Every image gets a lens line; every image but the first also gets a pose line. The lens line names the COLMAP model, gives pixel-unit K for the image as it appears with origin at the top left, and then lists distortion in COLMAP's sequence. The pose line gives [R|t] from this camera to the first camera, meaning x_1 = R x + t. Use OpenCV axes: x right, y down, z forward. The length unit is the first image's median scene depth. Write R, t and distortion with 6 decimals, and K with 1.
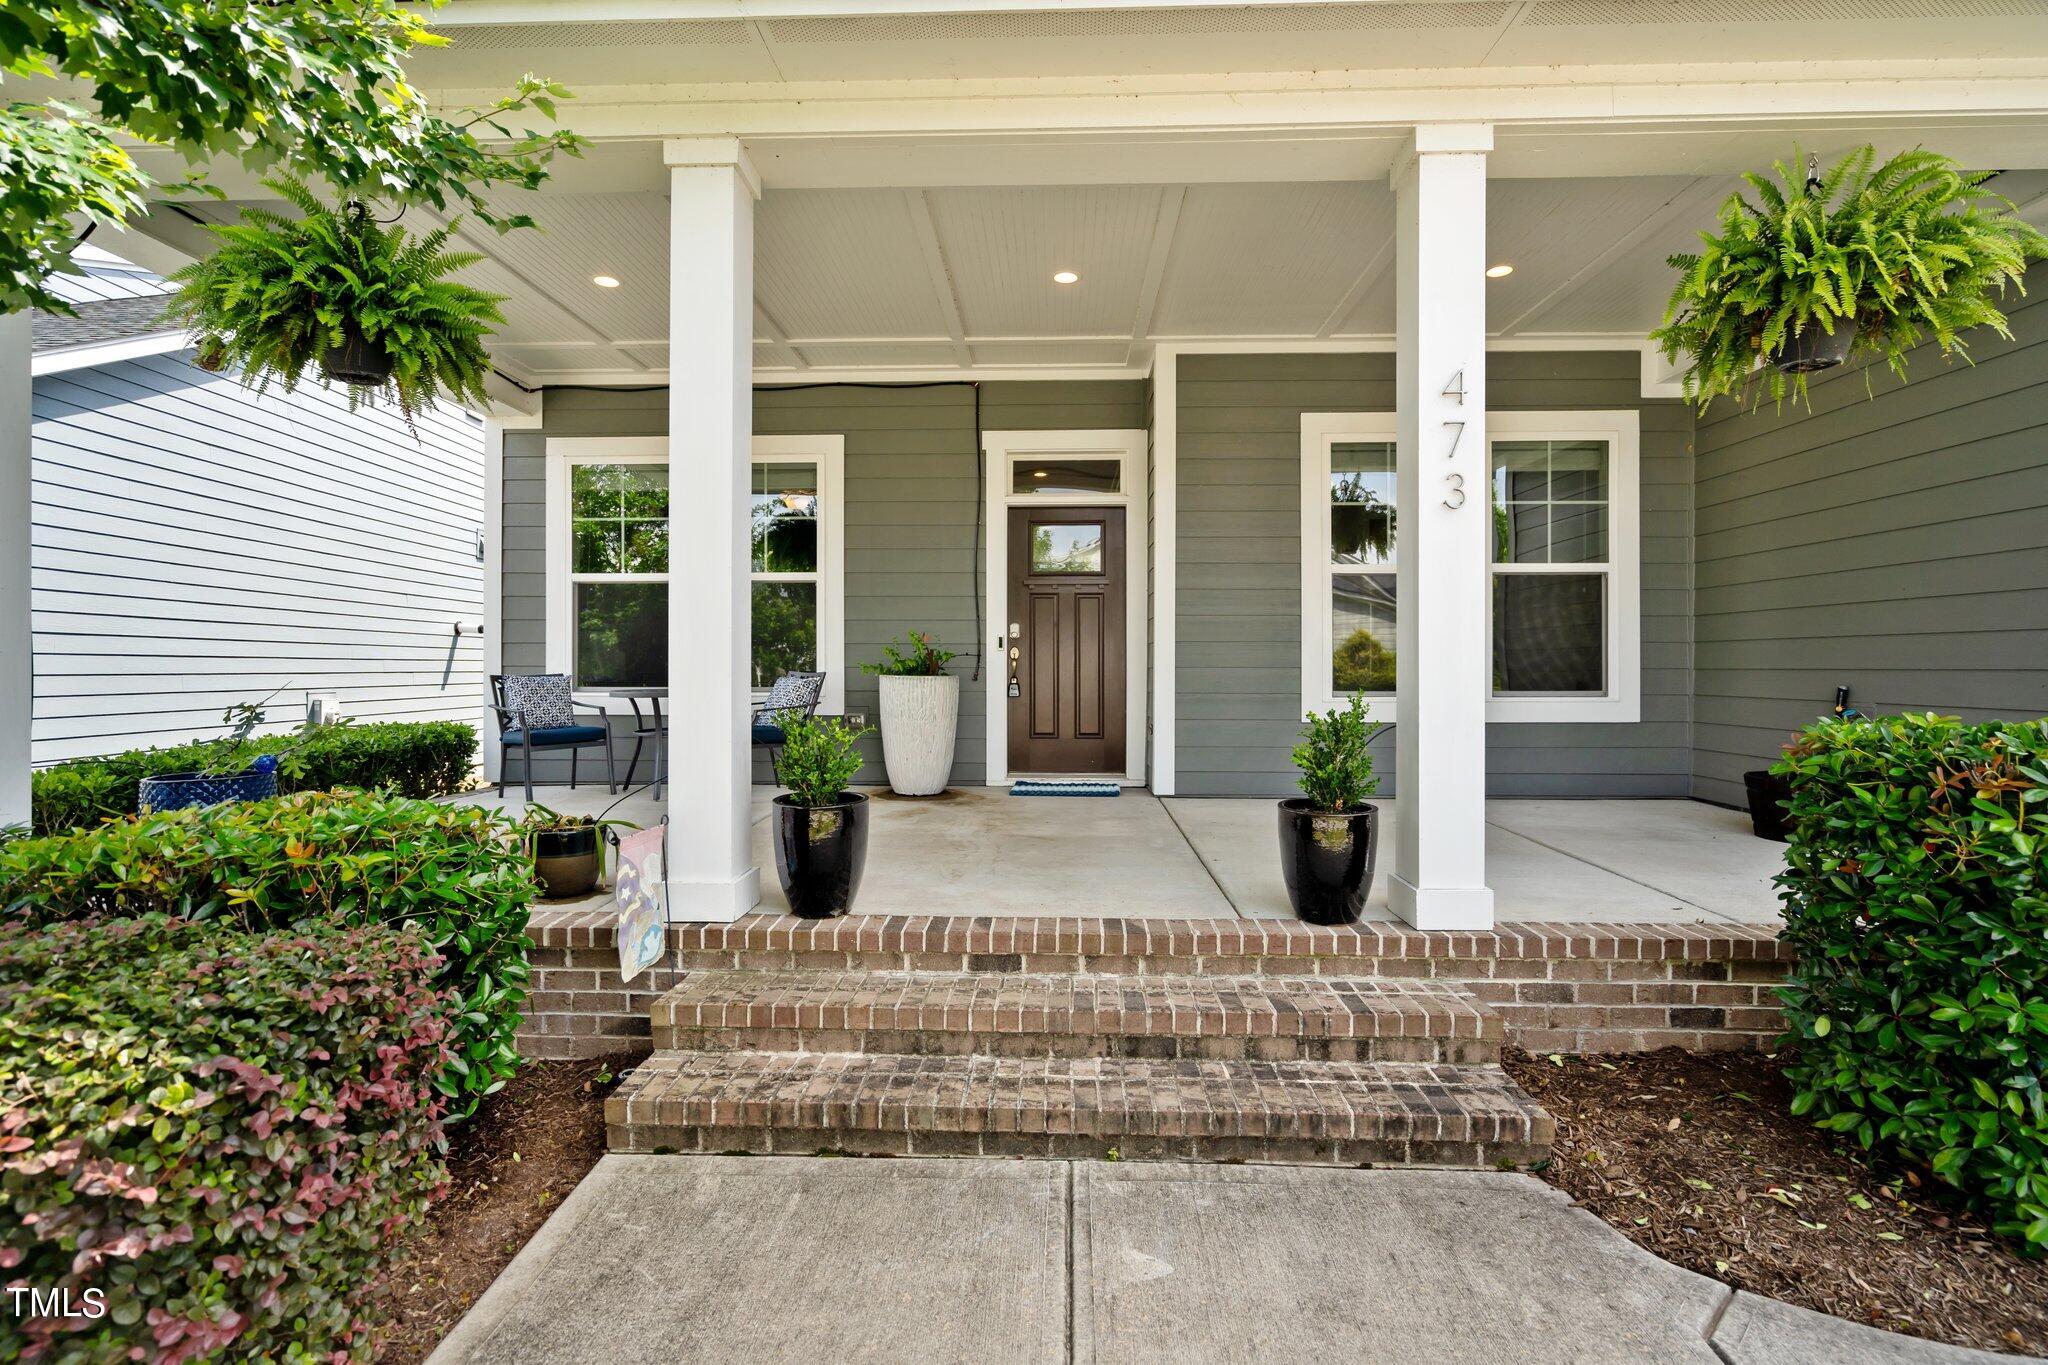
lens RADIAL K [[936.0, 0, 1032.5], [0, 936.0, 676.2], [0, 0, 1]] dist [0.003275, 0.002442]
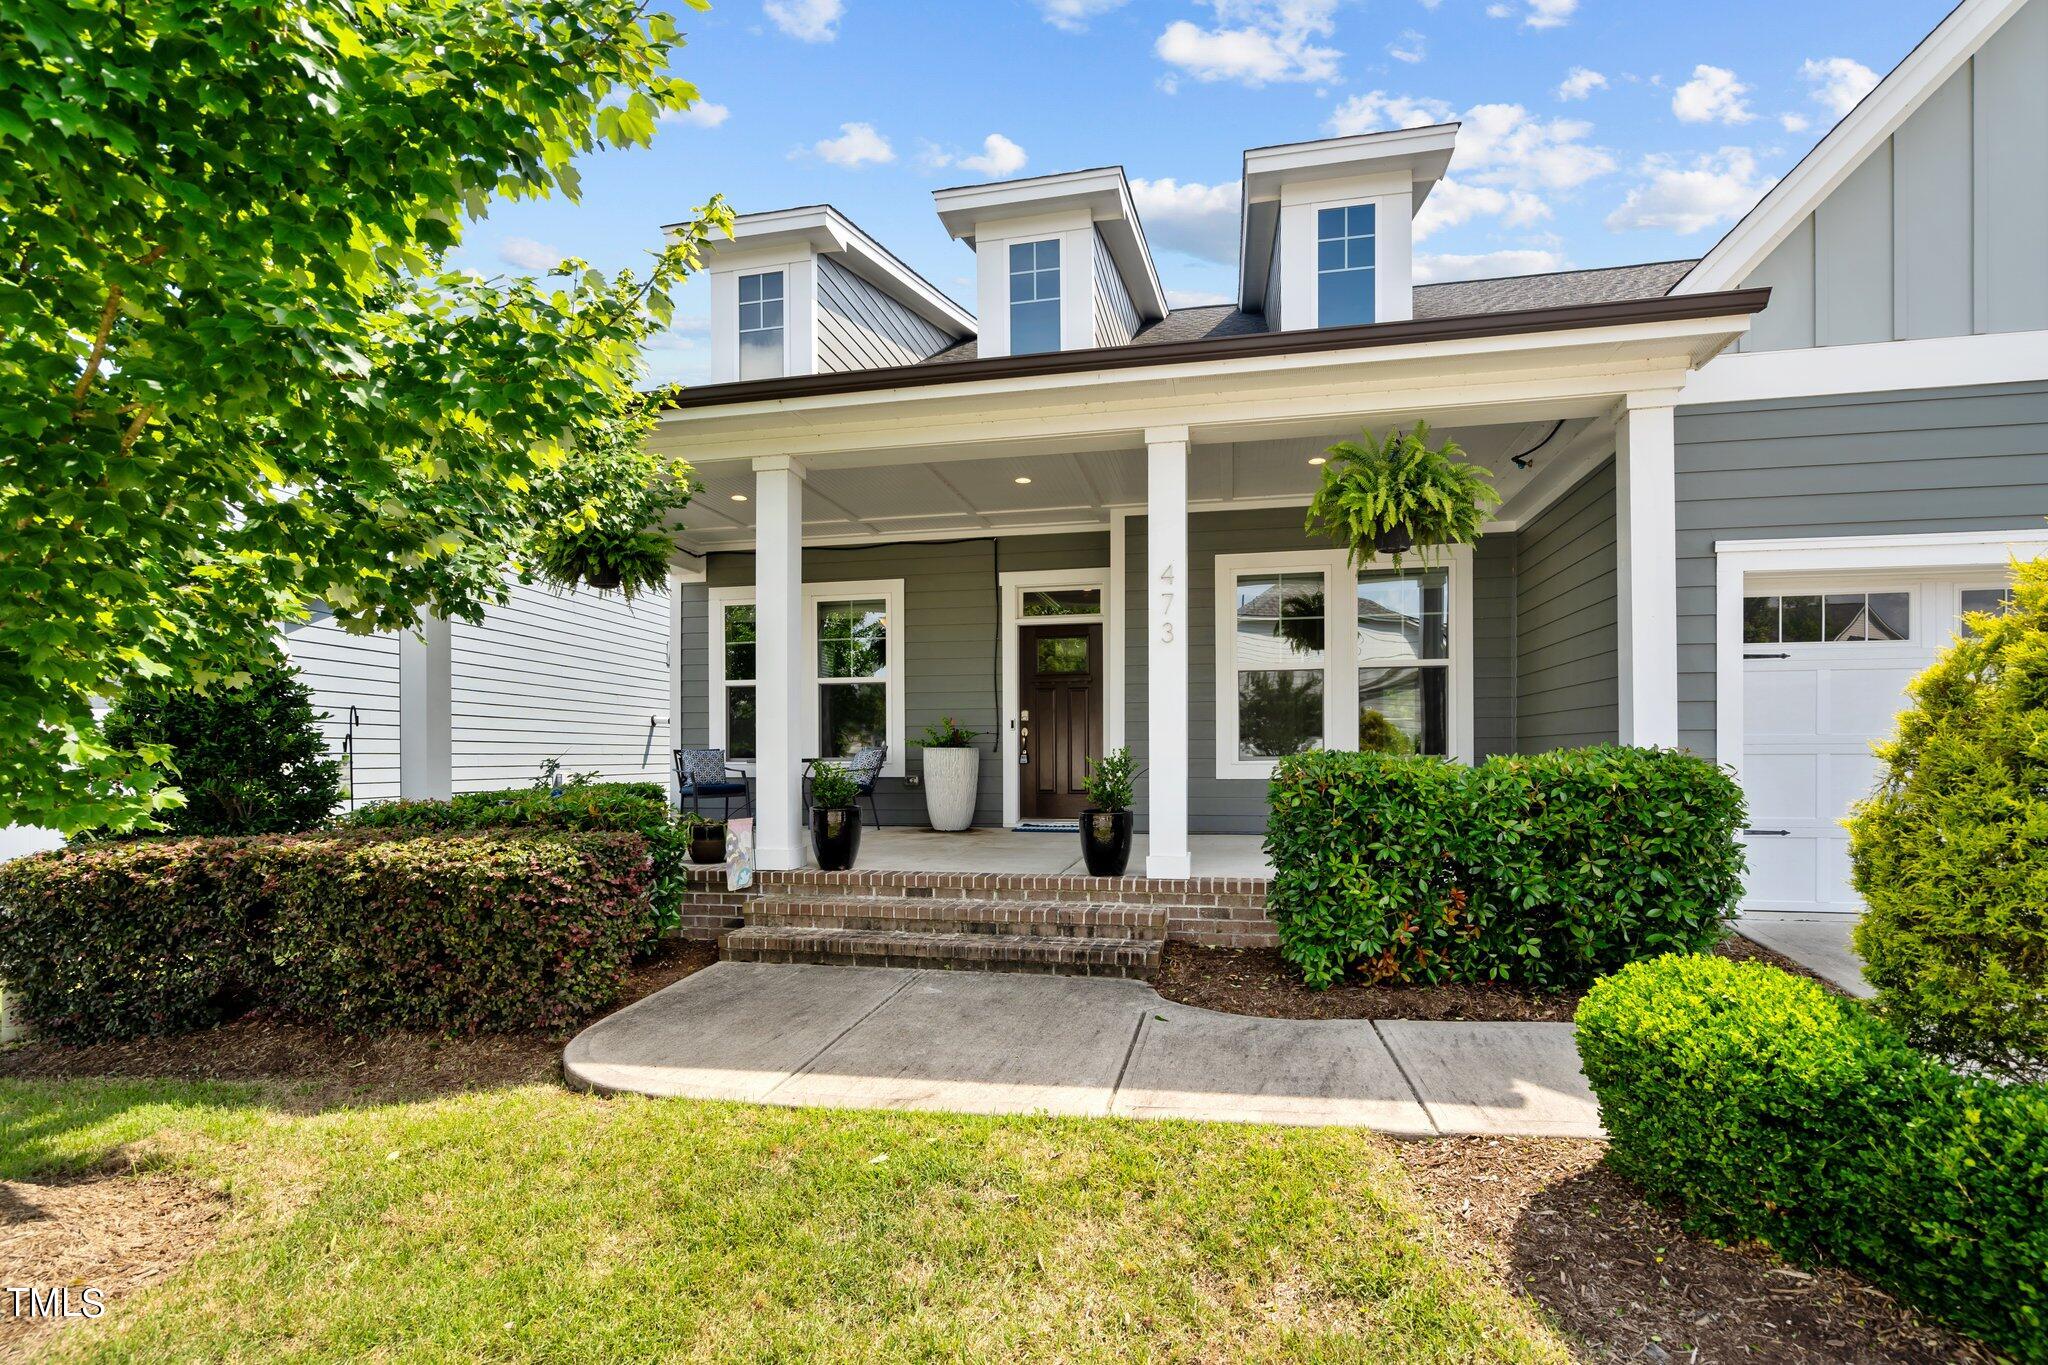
lens RADIAL K [[936.0, 0, 1029.6], [0, 936.0, 765.8], [0, 0, 1]] dist [0.003275, 0.002442]
pose [[0.985803, -0.004170, -0.167853, 0.485837], [0.004446, 0.999989, 0.001269, 0.051635], [0.167846, -0.001998, 0.985811, -0.791737]]
